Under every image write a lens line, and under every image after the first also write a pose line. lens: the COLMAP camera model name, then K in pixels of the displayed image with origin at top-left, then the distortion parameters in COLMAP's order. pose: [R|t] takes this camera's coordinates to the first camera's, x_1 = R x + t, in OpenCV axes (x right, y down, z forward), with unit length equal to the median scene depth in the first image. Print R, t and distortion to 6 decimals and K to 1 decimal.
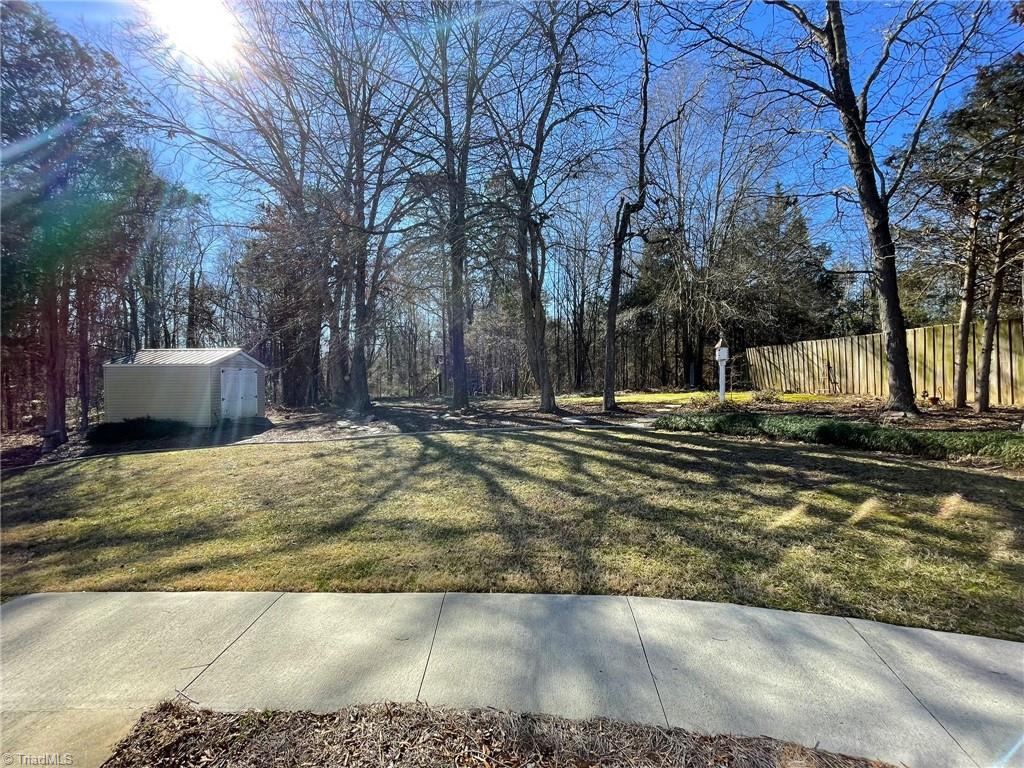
lens RADIAL K [[415.8, 0, 514.8], [0, 415.8, 384.0], [0, 0, 1]] dist [-0.003577, 0.000145]
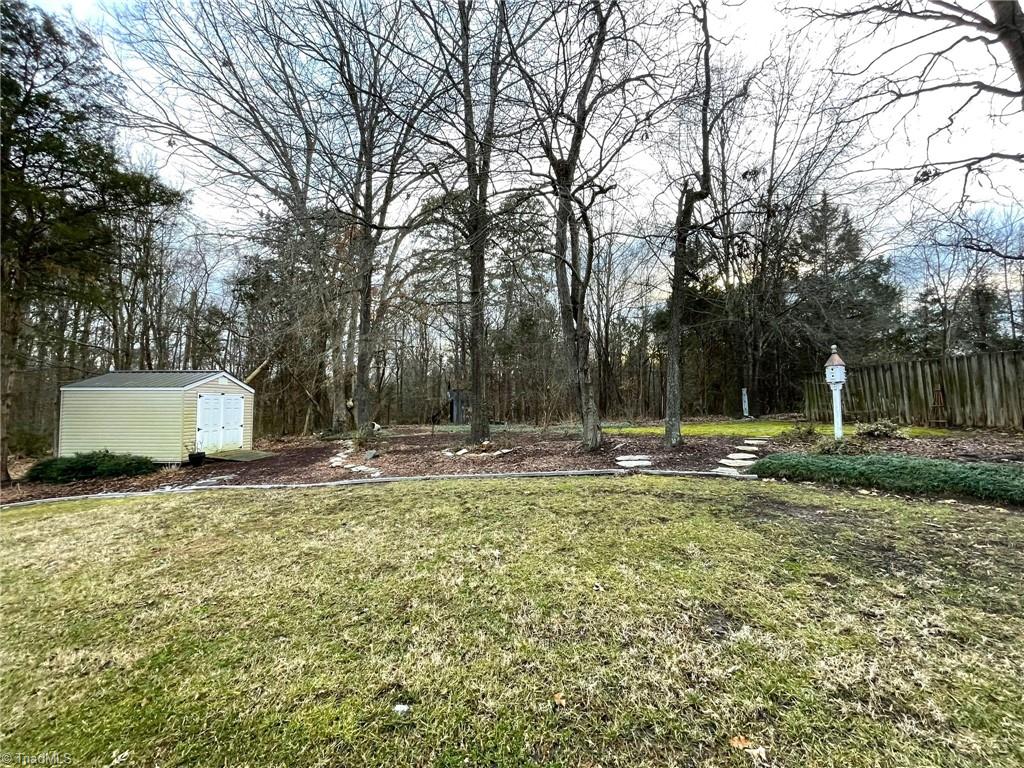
lens RADIAL K [[415.8, 0, 508.5], [0, 415.8, 385.0], [0, 0, 1]] dist [-0.003577, 0.000145]
pose [[0.999215, 0.002149, -0.039556, -0.045527], [-0.004597, 0.998071, -0.061905, -0.004417], [0.039346, 0.062038, 0.997298, 0.194439]]
